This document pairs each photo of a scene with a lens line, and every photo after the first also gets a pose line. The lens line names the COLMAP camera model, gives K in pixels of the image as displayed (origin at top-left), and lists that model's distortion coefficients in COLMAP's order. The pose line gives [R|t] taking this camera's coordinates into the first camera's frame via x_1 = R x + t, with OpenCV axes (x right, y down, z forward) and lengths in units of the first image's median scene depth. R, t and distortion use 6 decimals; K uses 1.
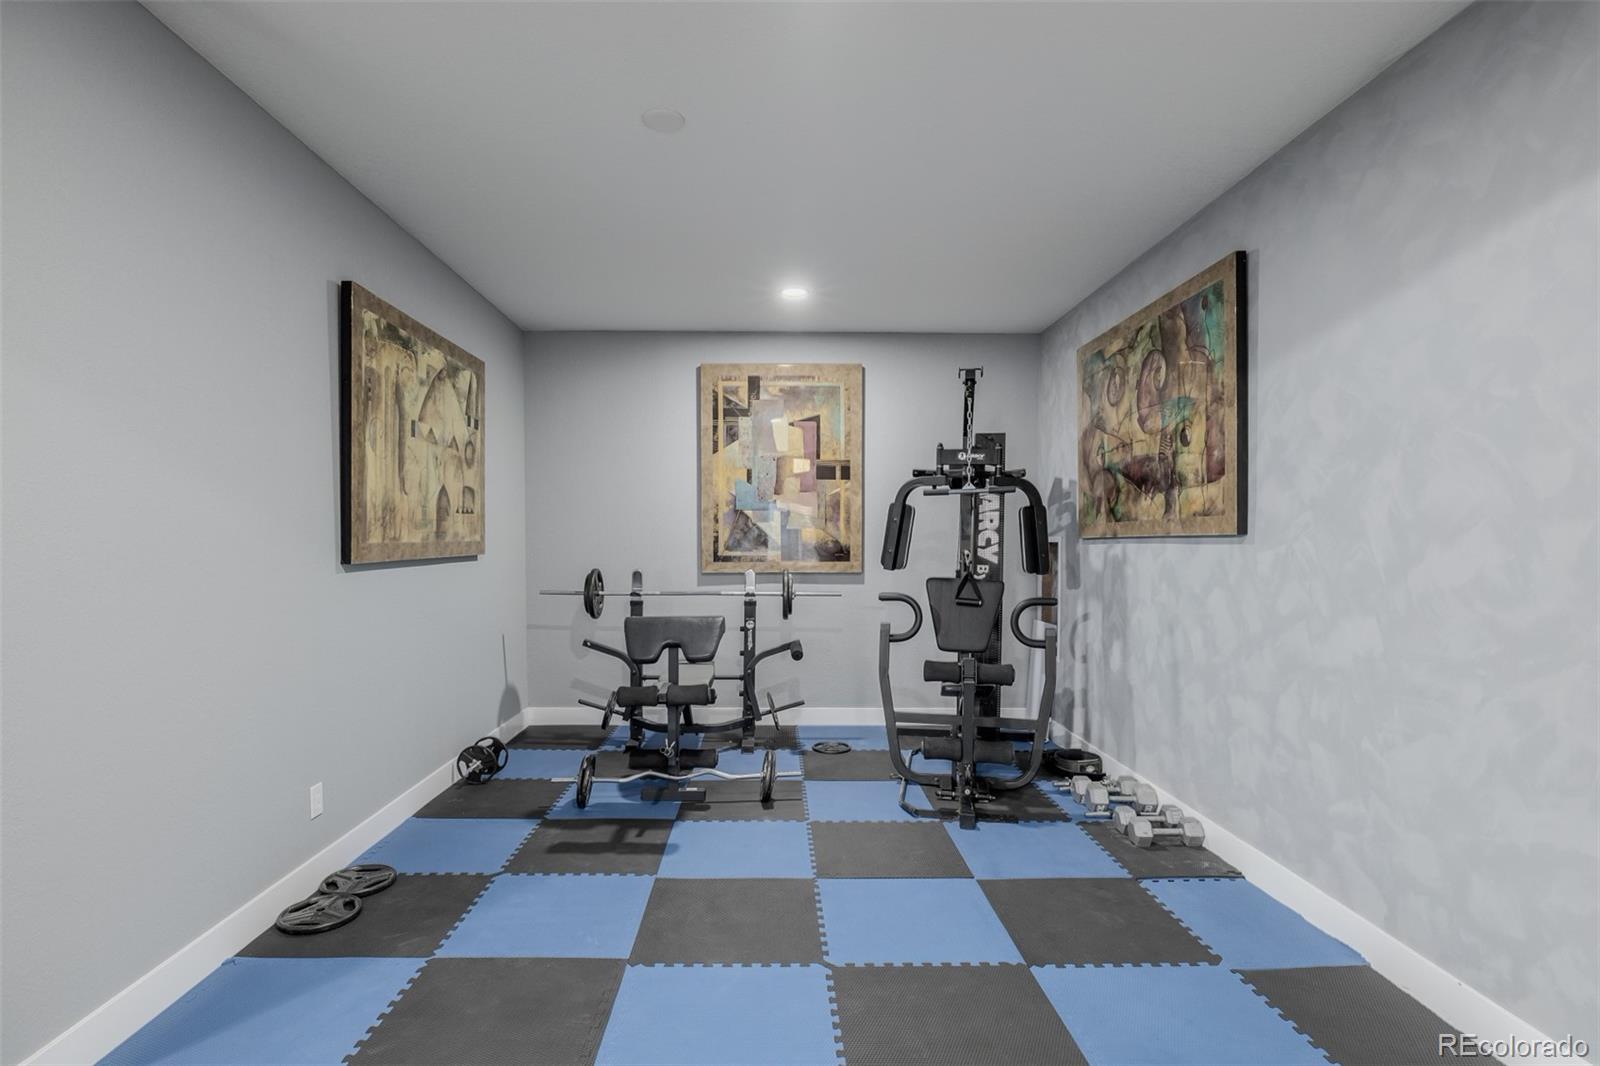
lens RADIAL K [[808.8, 0, 763.7], [0, 808.8, 561.3], [0, 0, 1]] dist [-0.001079, -0.000234]
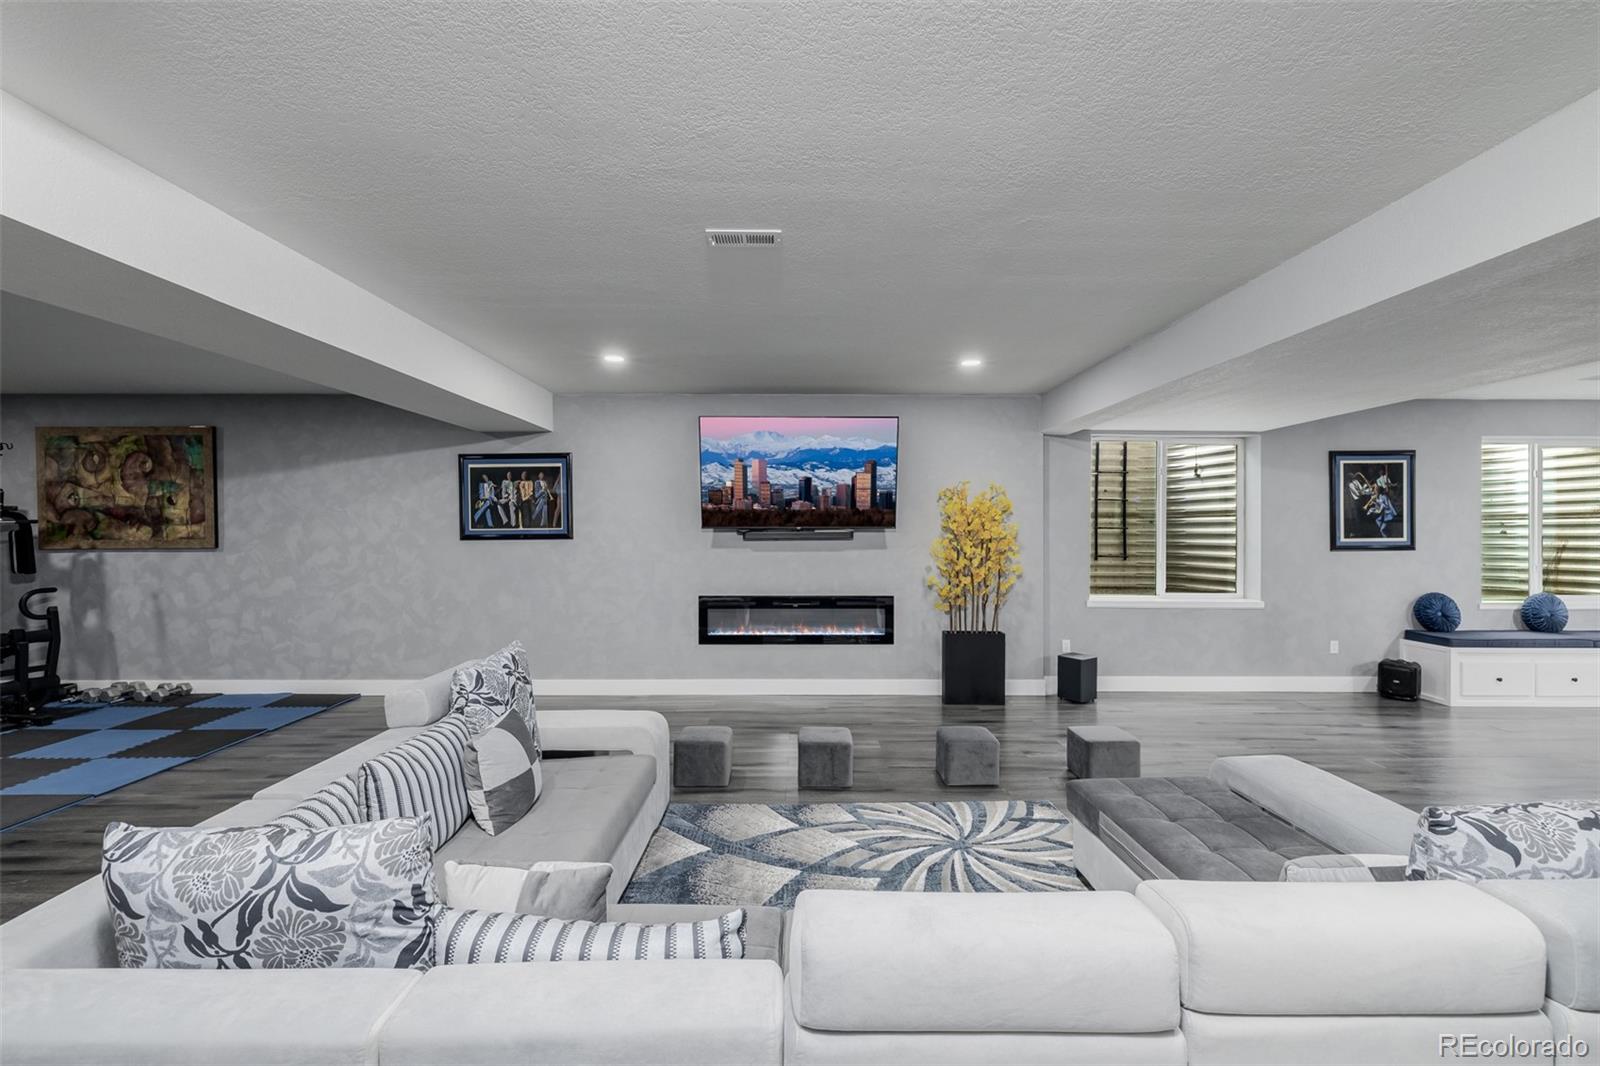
lens RADIAL K [[667.0, 0, 800.8], [0, 667.0, 527.5], [0, 0, 1]] dist [-0.000670, 0.000020]
pose [[0.018789, -0.003794, 0.999816, -0.929226], [0.026849, 0.999634, 0.003289, -0.038528], [-0.999463, 0.026783, 0.018884, -0.513621]]
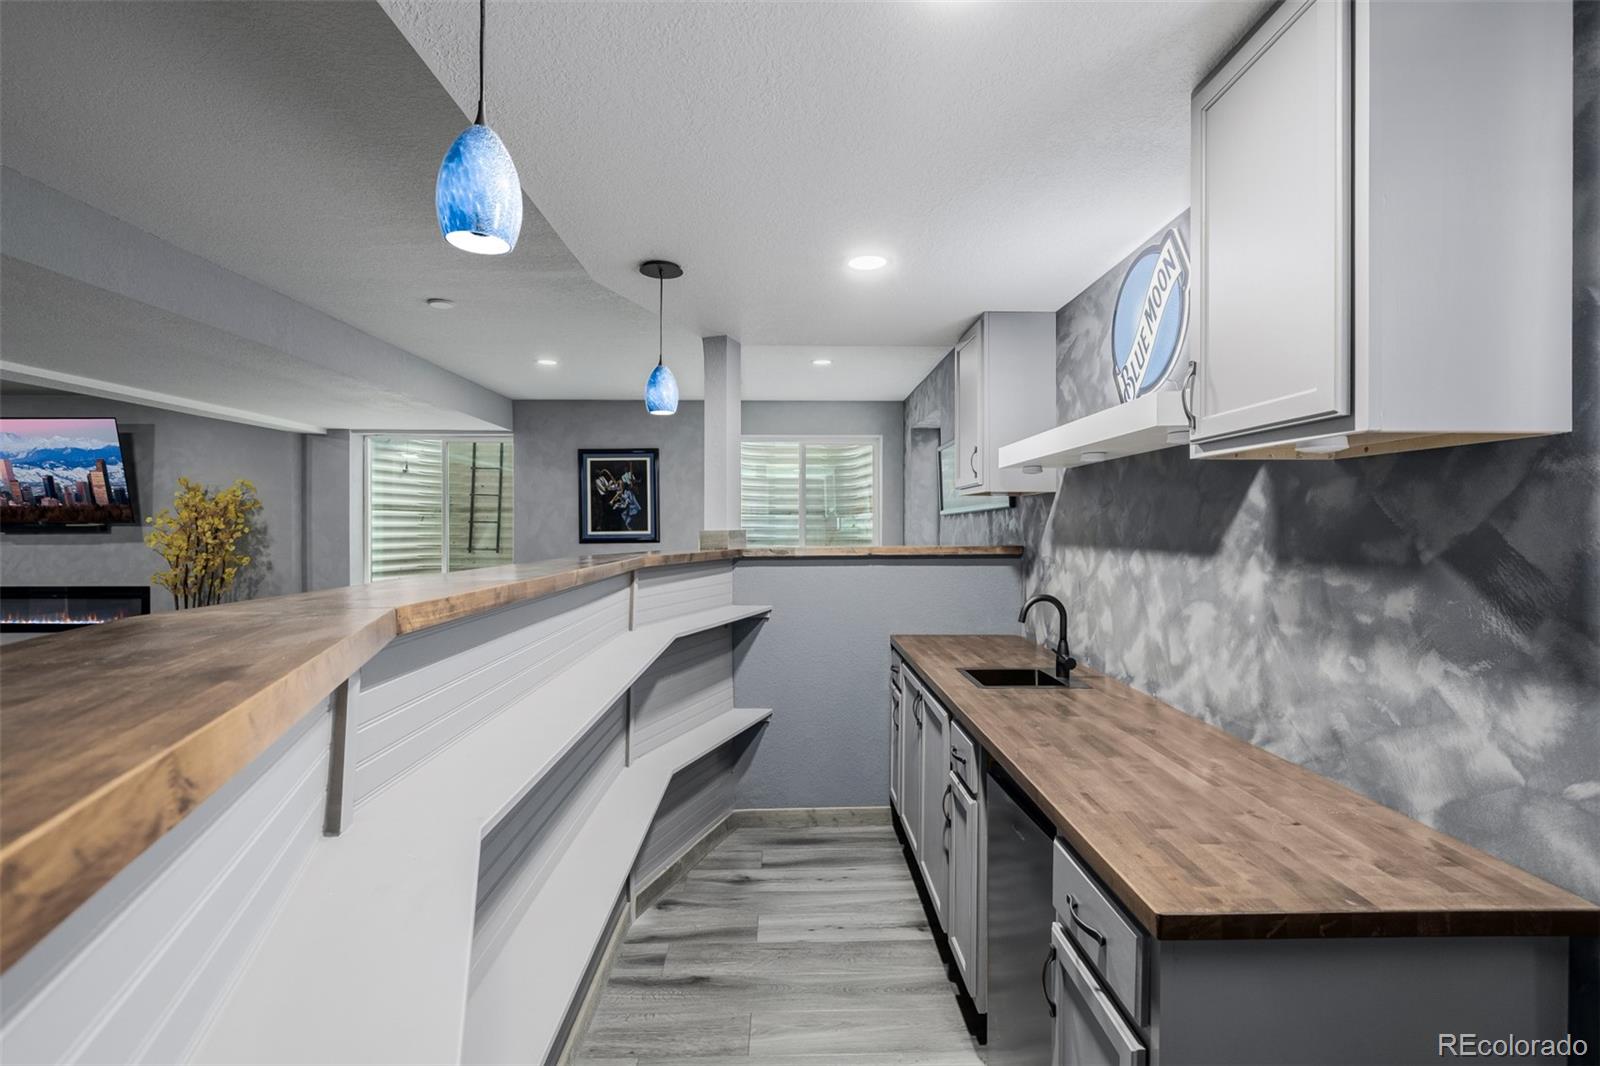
lens RADIAL K [[710.8, 0, 804.9], [0, 710.8, 548.9], [0, 0, 1]] dist [-0.000170, -0.017582]
pose [[-0.013152, -0.039601, 0.999129, -1.101350], [0.028051, 0.998808, 0.039957, 0.007312], [-0.999520, 0.028552, -0.012025, -2.048178]]
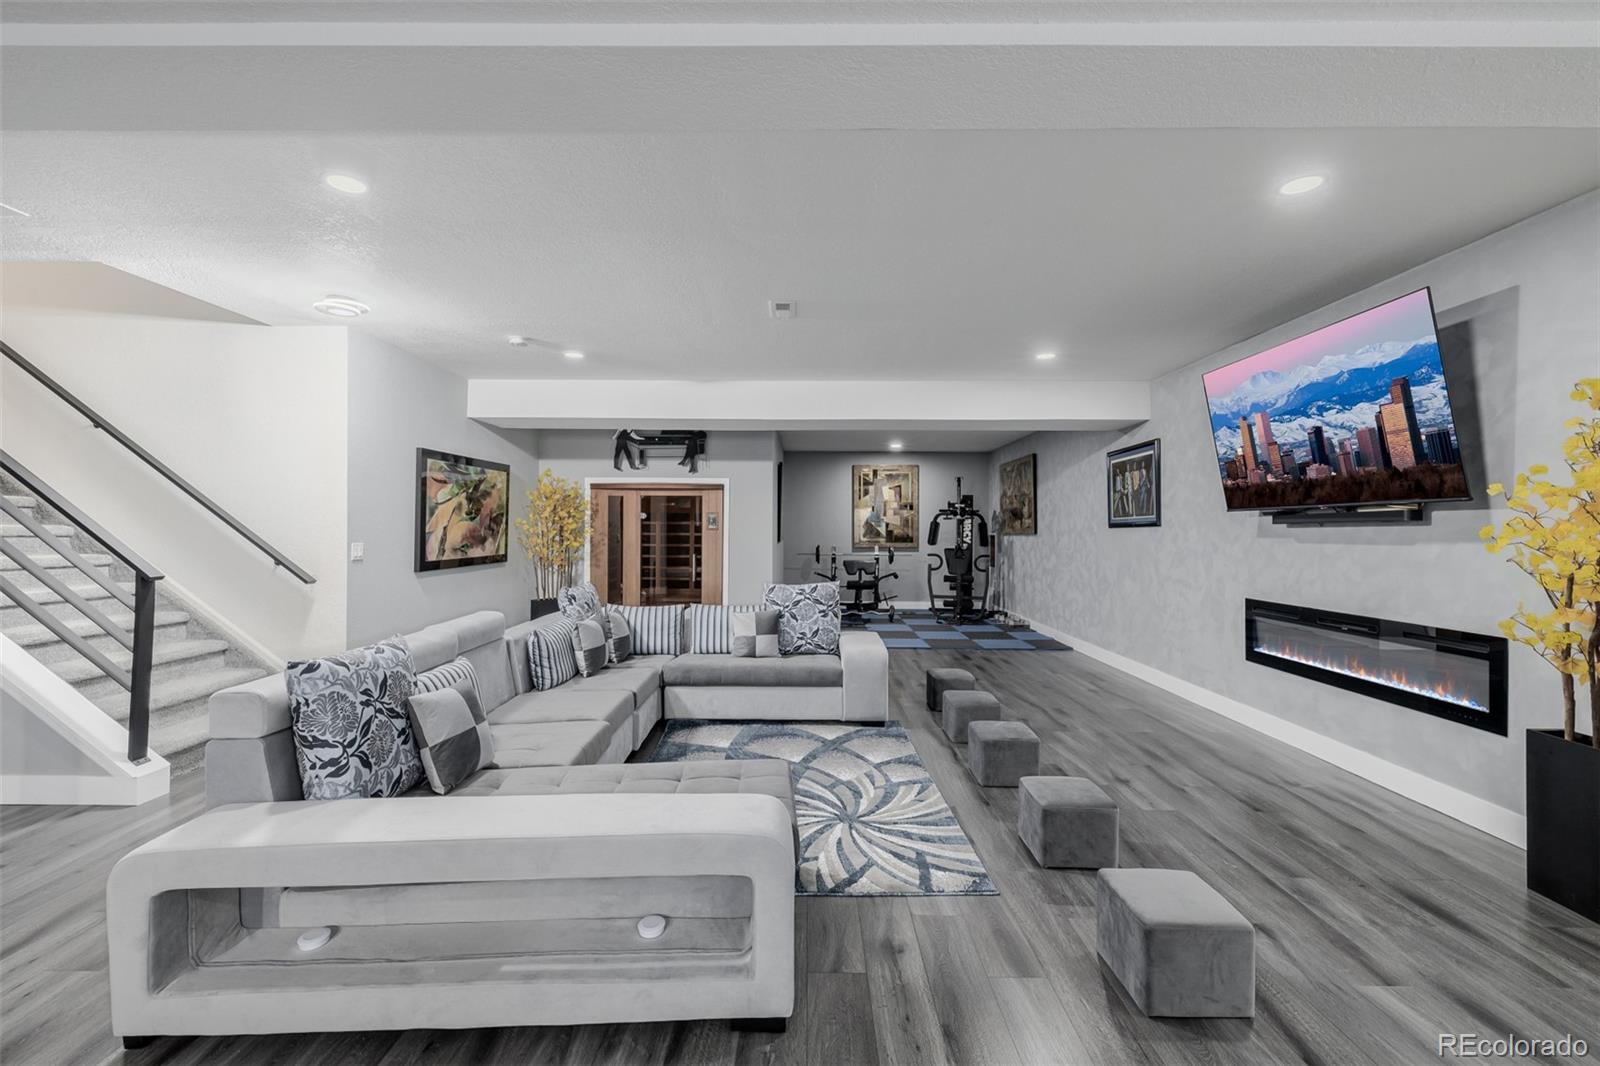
lens RADIAL K [[656.6, 0, 790.7], [0, 656.6, 525.5], [0, 0, 1]] dist [0.002890, 0.000396]
pose [[0.999545, 0.001990, -0.030102, -0.271809], [-0.003026, 0.999403, -0.034408, 0.022305], [0.030015, 0.034484, 0.998954, -1.339916]]
